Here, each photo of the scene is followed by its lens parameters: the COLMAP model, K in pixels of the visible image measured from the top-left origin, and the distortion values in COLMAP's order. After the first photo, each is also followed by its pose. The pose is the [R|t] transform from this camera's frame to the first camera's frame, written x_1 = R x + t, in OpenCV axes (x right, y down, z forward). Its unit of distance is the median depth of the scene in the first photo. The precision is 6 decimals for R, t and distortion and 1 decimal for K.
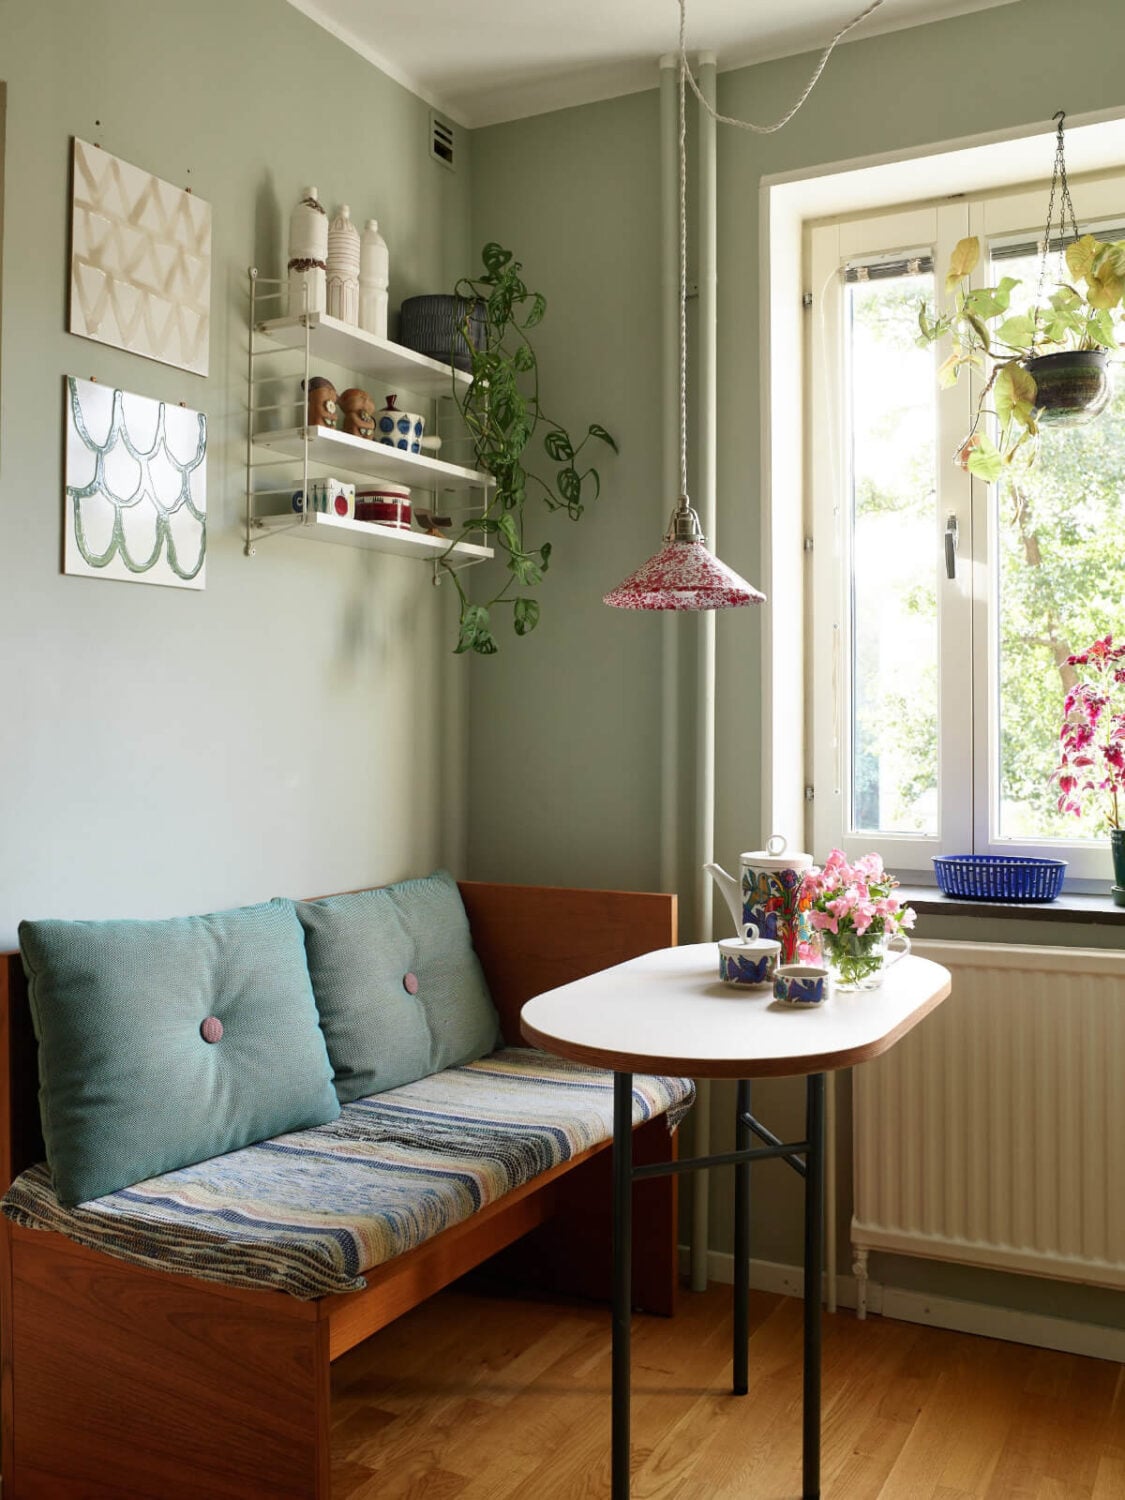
lens RADIAL K [[1338.9, 0, 554.8], [0, 1338.9, 706.2], [0, 0, 1]] dist [-0.050925, 0.011041]
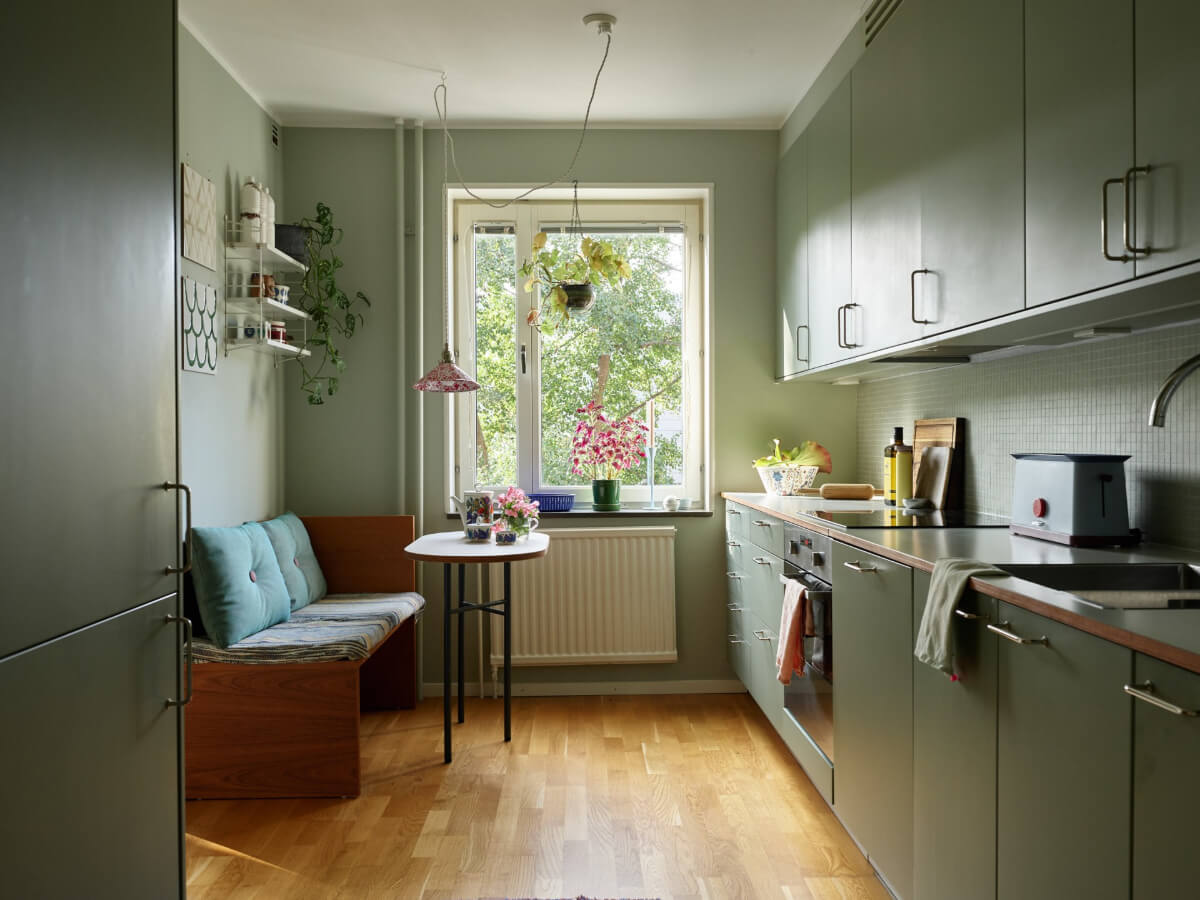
lens RADIAL K [[1014.6, 0, 601.4], [0, 1014.6, 456.4], [0, 0, 1]] dist [0.004887, 0.001565]
pose [[0.869862, -0.014901, 0.493070, -0.518054], [0.000014, 0.999544, 0.030183, -0.007527], [-0.493295, -0.026248, 0.869466, -0.670673]]
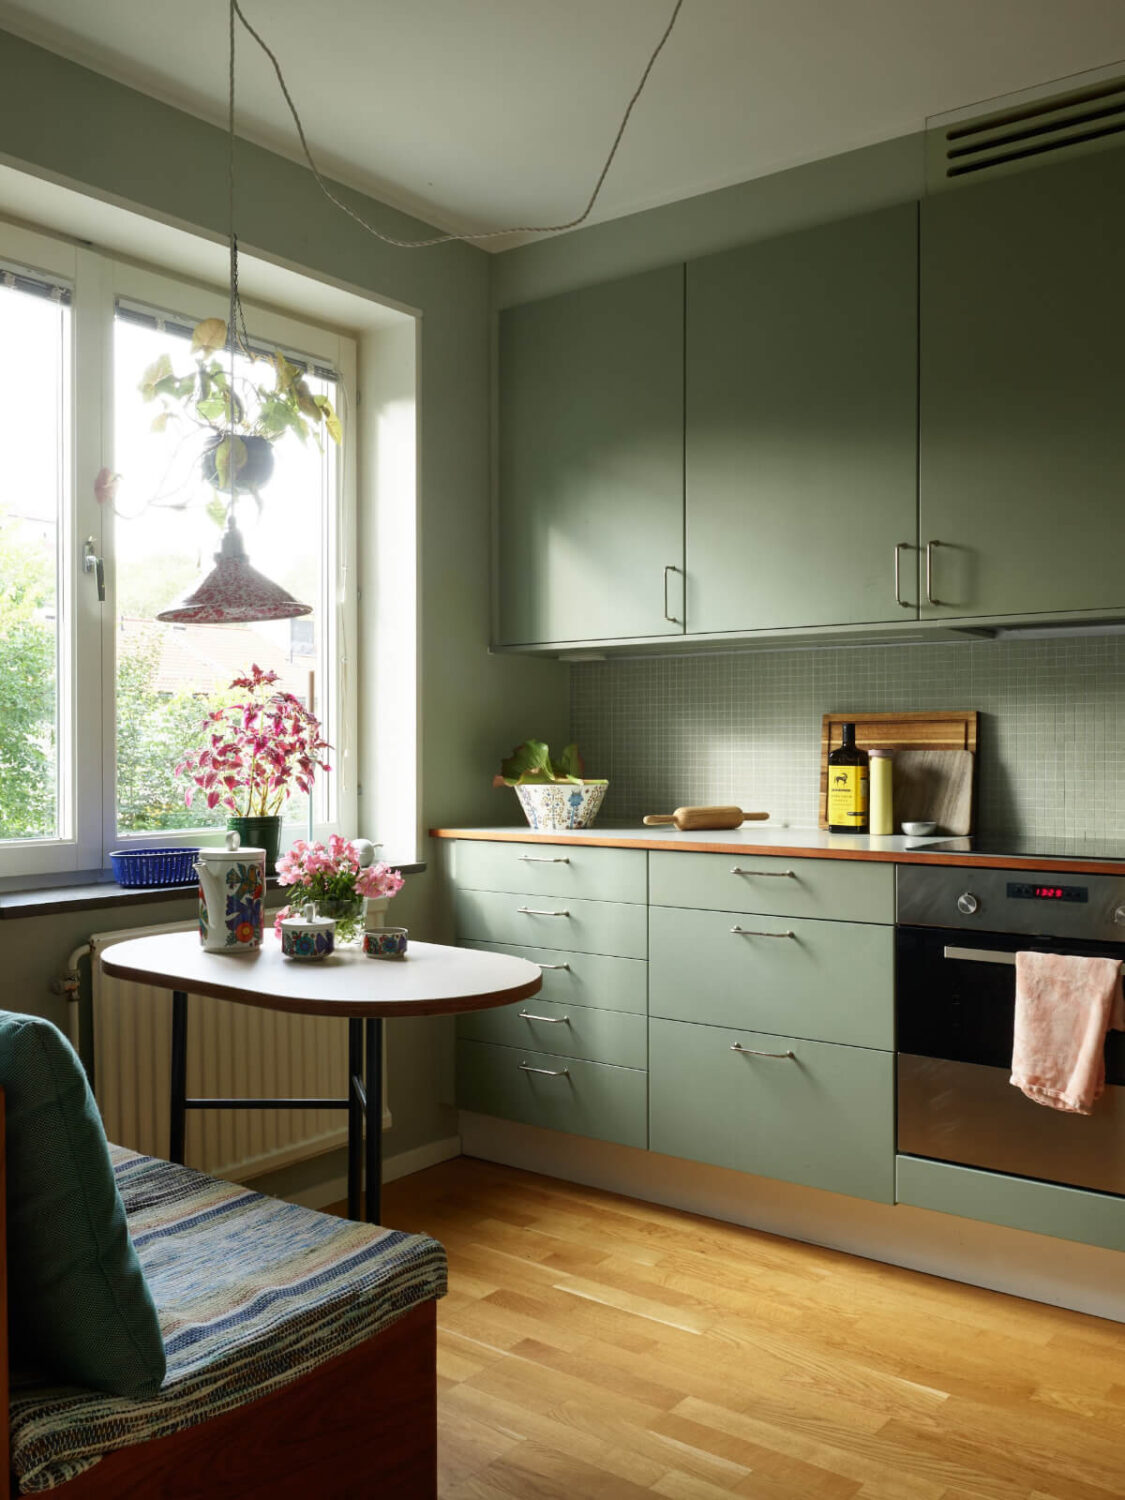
lens RADIAL K [[1293.5, 0, 562.5], [0, 1293.5, 750.0], [0, 0, 1]] dist [-0.007276, 0.002518]
pose [[0.168153, -0.005585, 0.985745, -0.796373], [-0.012149, 0.999896, 0.007738, 0.016185], [-0.985686, -0.013277, 0.168067, 0.522056]]
